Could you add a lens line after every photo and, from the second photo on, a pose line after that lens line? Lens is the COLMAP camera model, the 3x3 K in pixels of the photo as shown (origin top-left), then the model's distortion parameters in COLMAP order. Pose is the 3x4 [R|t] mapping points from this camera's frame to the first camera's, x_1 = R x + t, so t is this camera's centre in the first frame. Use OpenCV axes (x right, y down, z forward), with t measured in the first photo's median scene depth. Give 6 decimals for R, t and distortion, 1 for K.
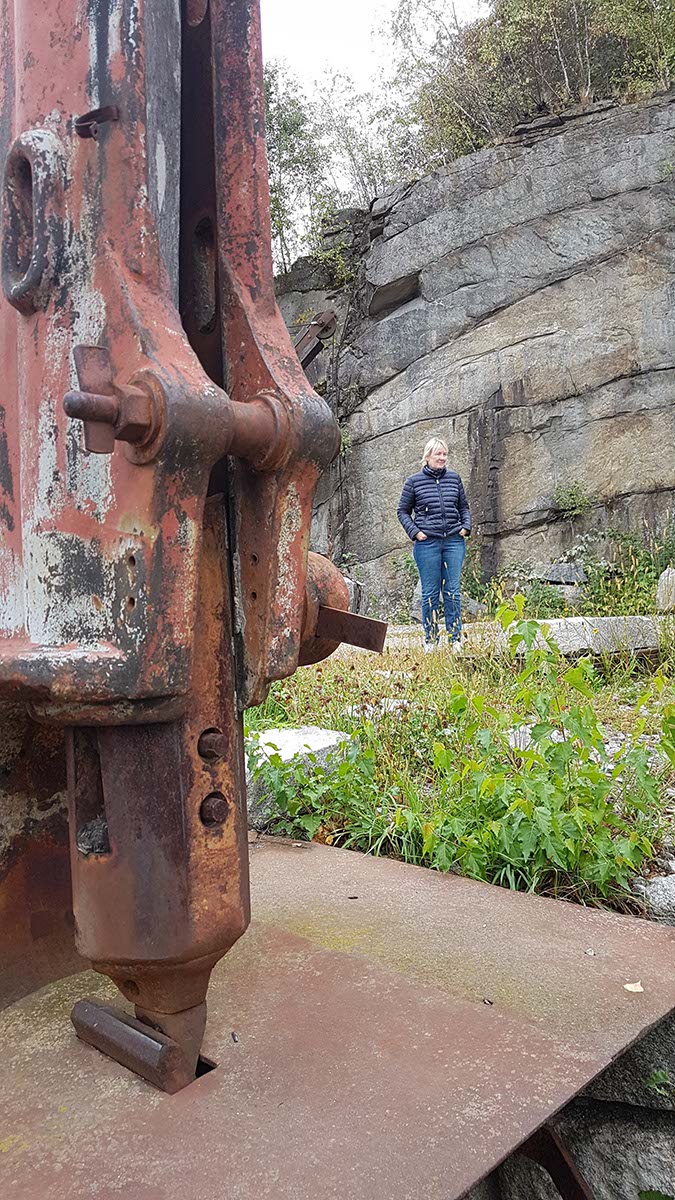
lens RADIAL K [[874.0, 0, 337.5], [0, 874.0, 600.0], [0, 0, 1]] dist [-0.008062, -0.004416]
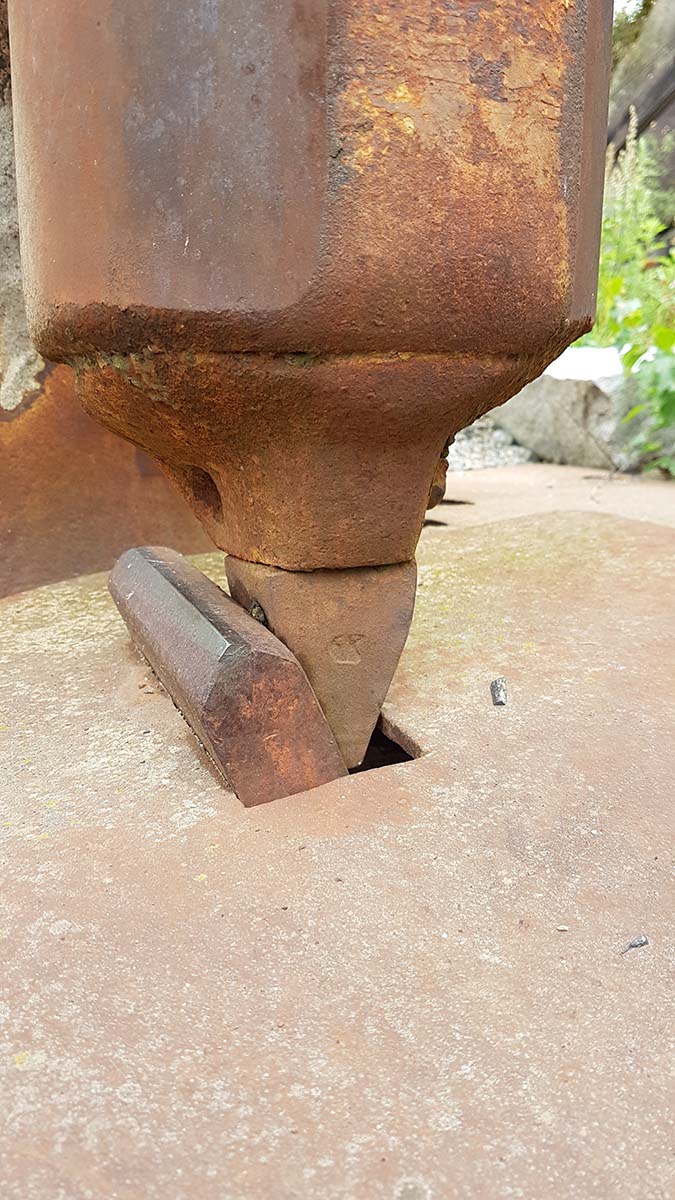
lens RADIAL K [[874.0, 0, 337.5], [0, 874.0, 600.0], [0, 0, 1]] dist [-0.008062, -0.004416]
pose [[0.916949, 0.139430, -0.373851, -0.059440], [-0.040024, 0.964373, 0.261502, 0.404467], [0.396993, -0.224821, 0.889861, 0.730790]]
